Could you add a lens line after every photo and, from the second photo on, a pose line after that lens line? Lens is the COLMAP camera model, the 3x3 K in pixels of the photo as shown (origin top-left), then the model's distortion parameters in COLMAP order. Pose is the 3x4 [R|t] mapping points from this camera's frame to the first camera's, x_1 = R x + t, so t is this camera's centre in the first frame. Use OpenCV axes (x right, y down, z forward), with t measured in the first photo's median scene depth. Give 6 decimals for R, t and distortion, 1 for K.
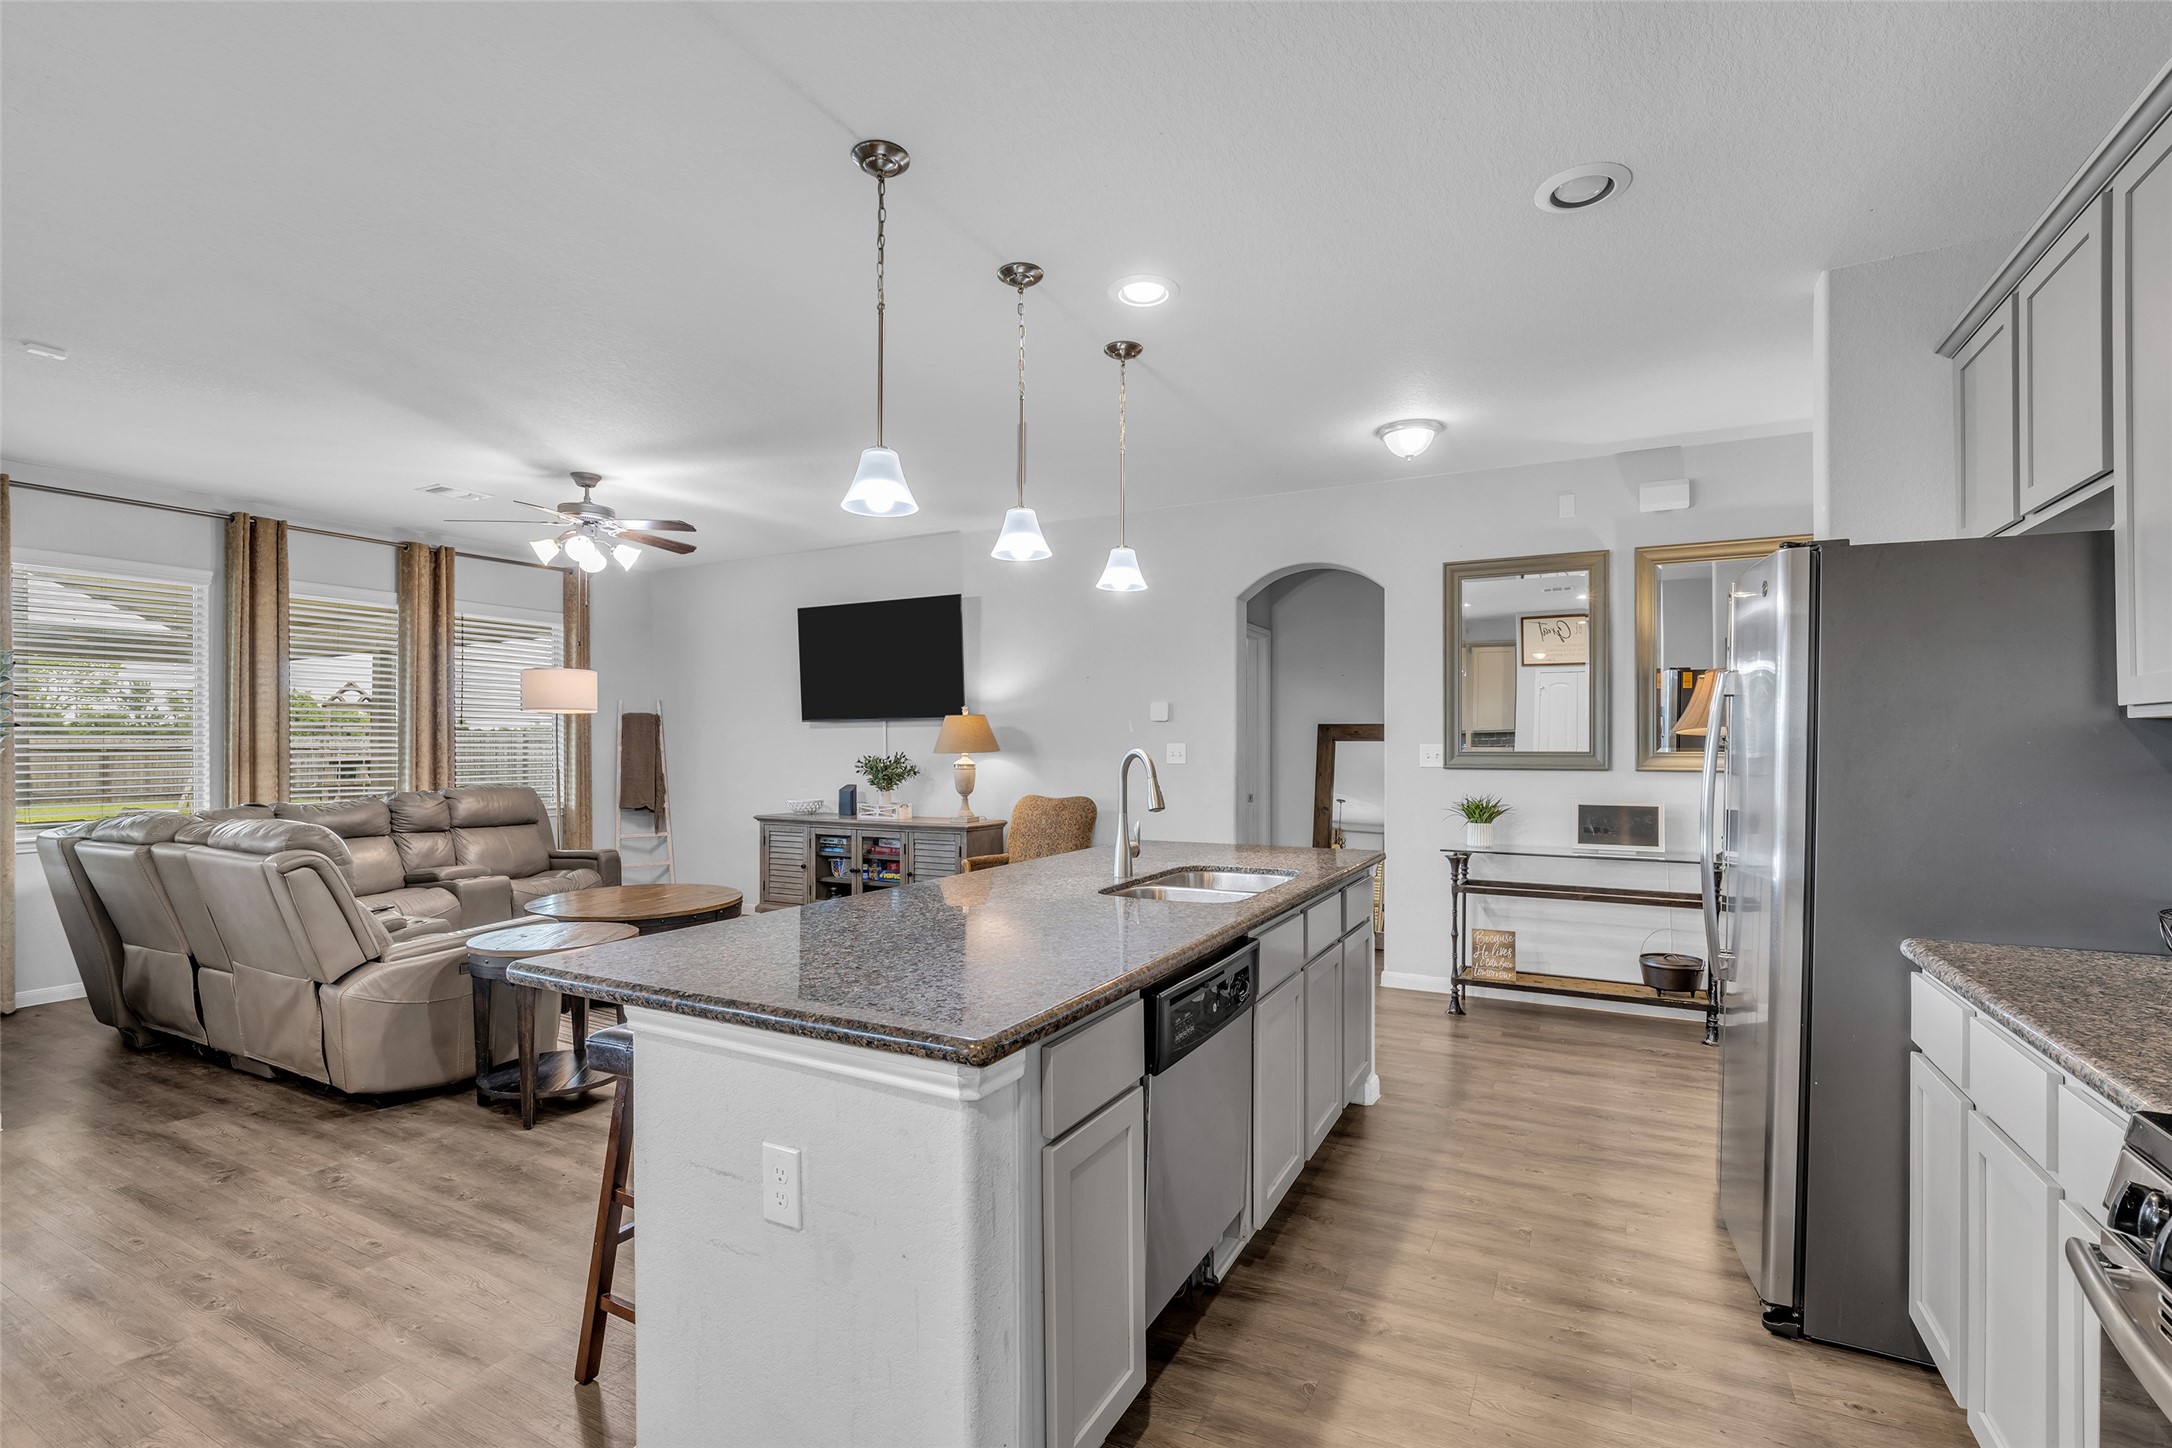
lens RADIAL K [[990.7, 0, 1078.3], [0, 990.7, 743.7], [0, 0, 1]] dist [-0.016691, 0.001429]
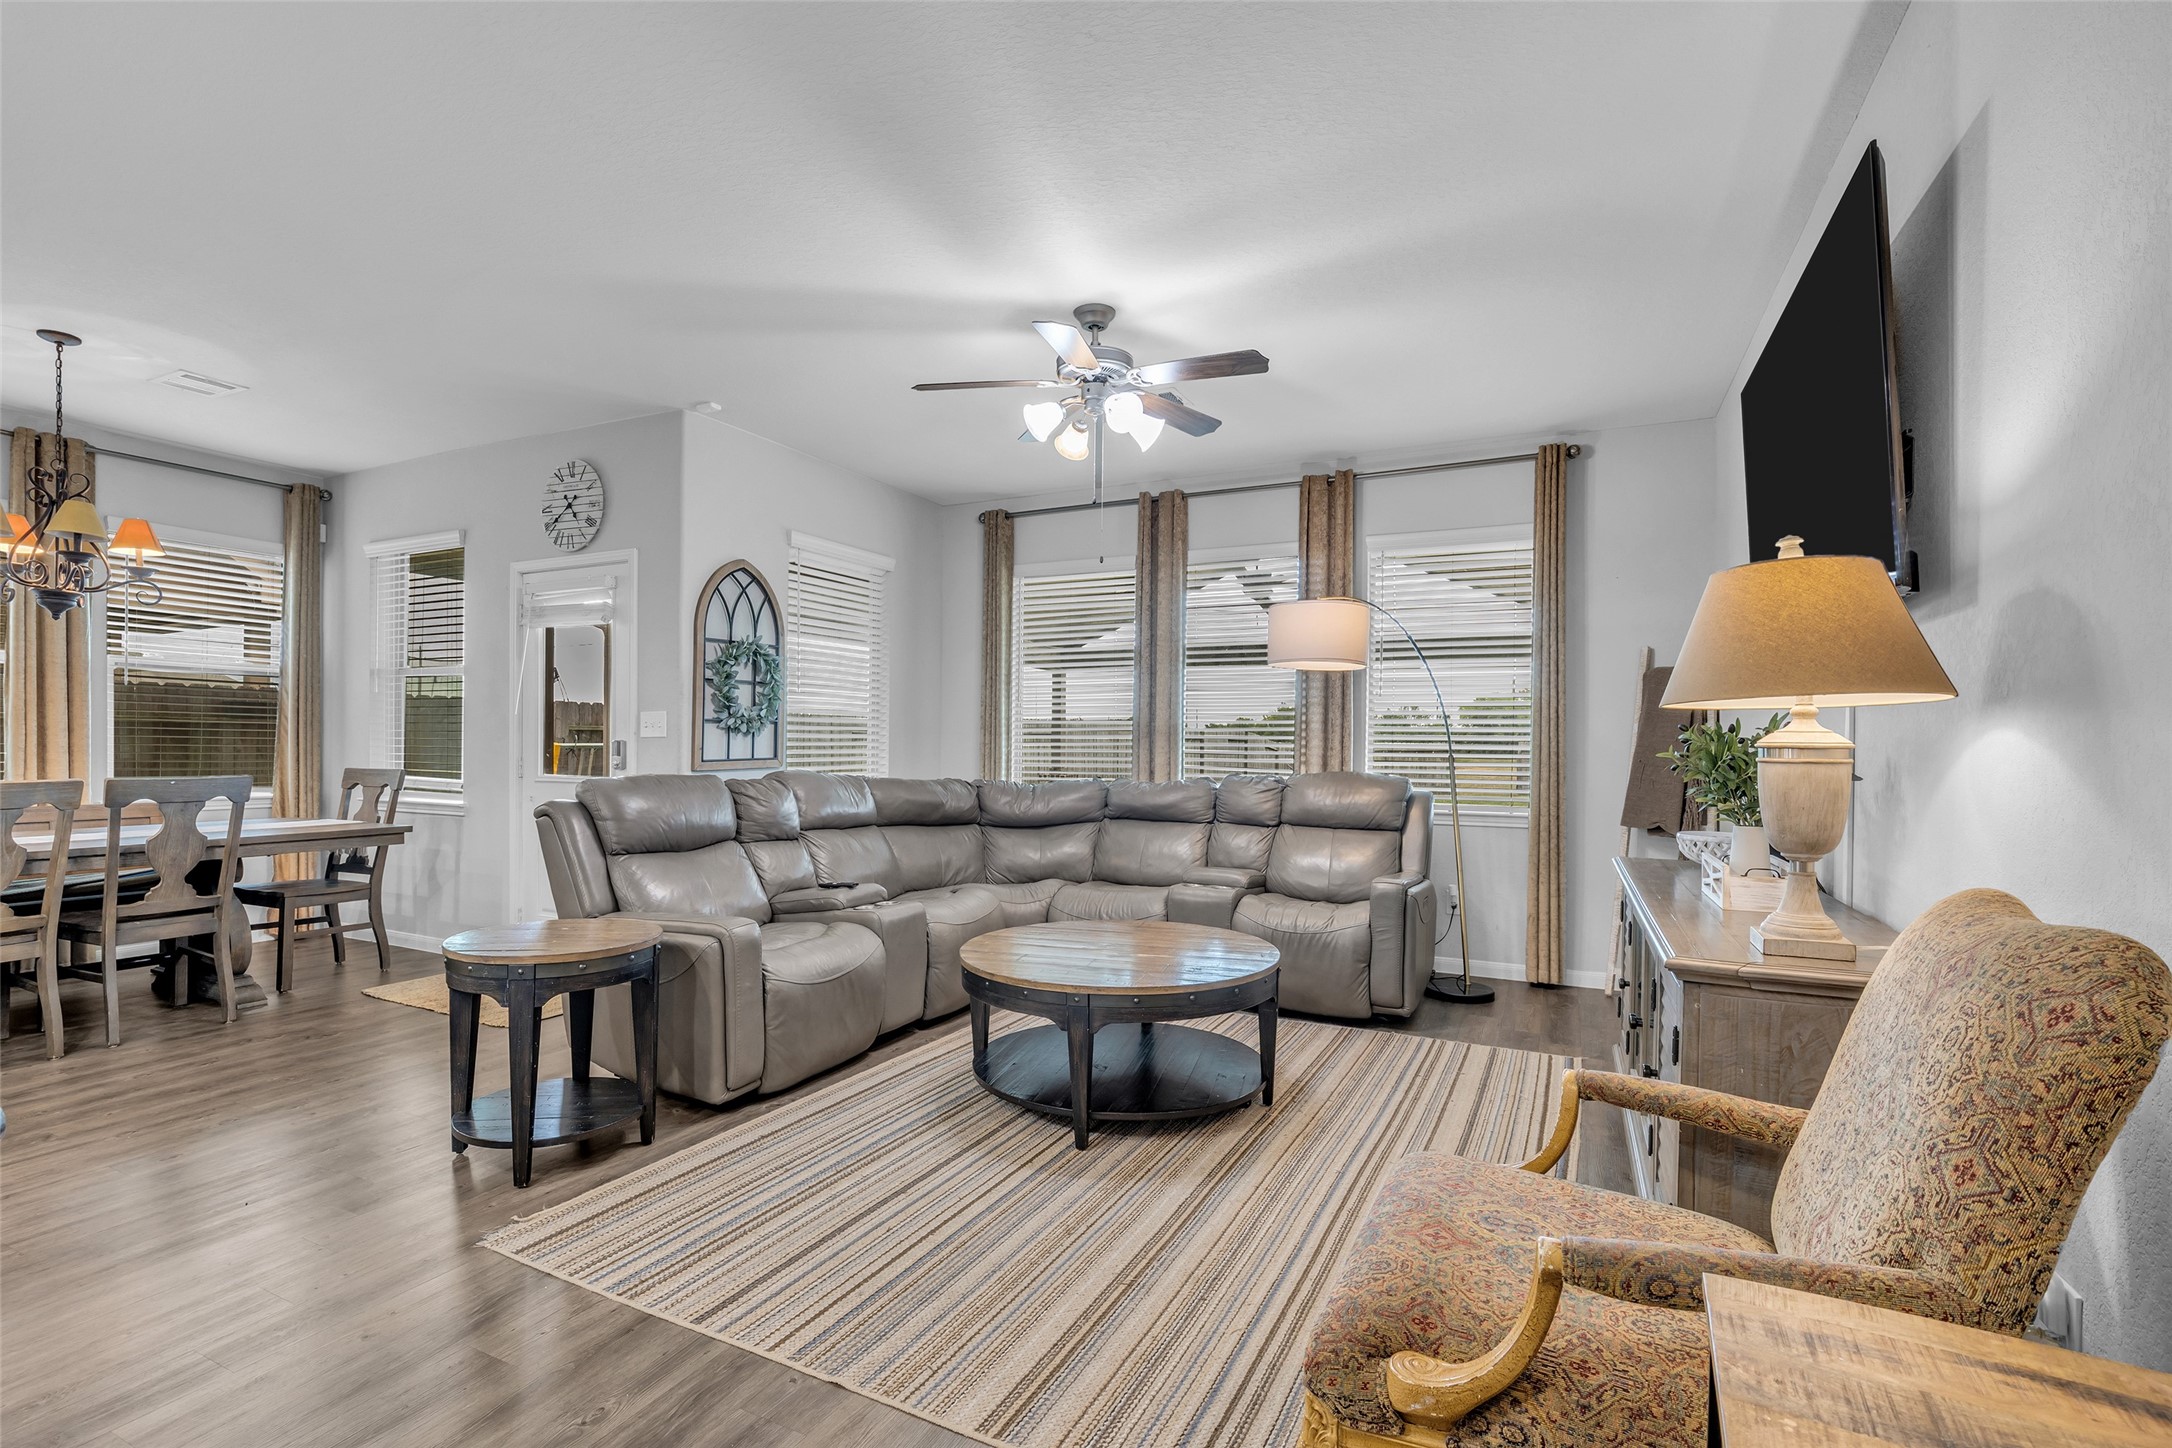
lens RADIAL K [[995.3, 0, 1077.6], [0, 995.3, 752.0], [0, 0, 1]] dist [-0.014989, 0.001071]
pose [[0.043198, 0.009543, -0.999021, 0.196607], [-0.009020, 0.999917, 0.009162, 0.027052], [0.999026, 0.008616, 0.043281, 0.993453]]
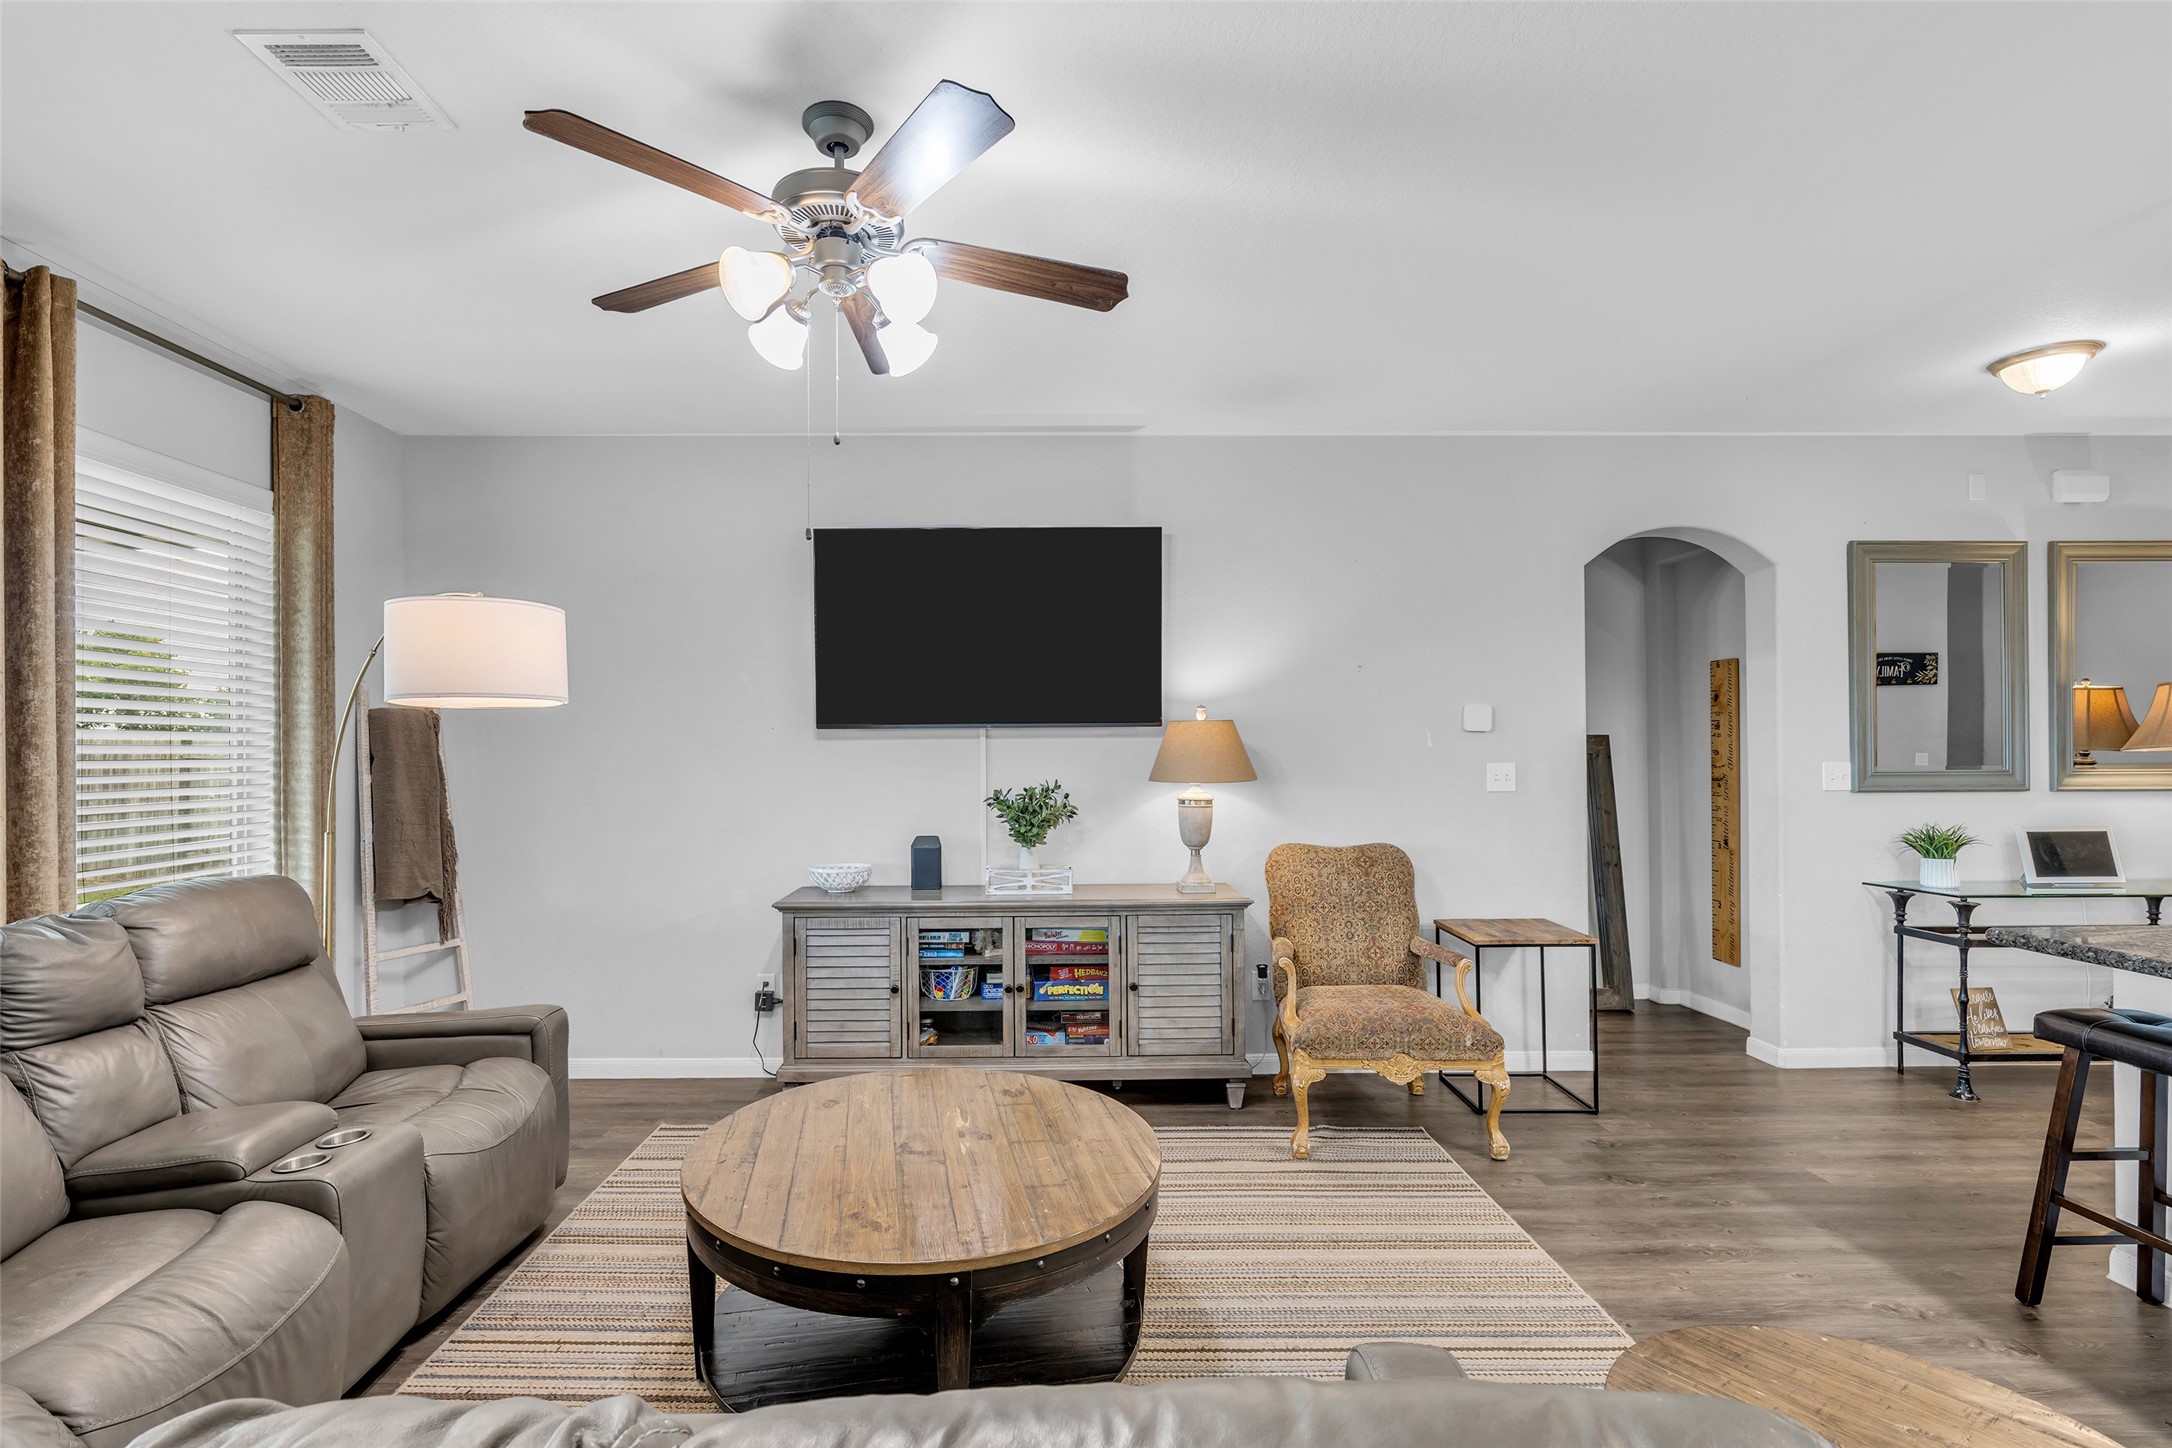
lens RADIAL K [[1007.9, 0, 1026.6], [0, 1007.9, 738.3], [0, 0, 1]] dist [-0.015784, 0.000780]
pose [[0.877959, 0.000711, 0.478736, -0.648887], [0.004327, 0.999946, -0.009422, -0.015435], [-0.478717, 0.010344, 0.877909, 0.624739]]
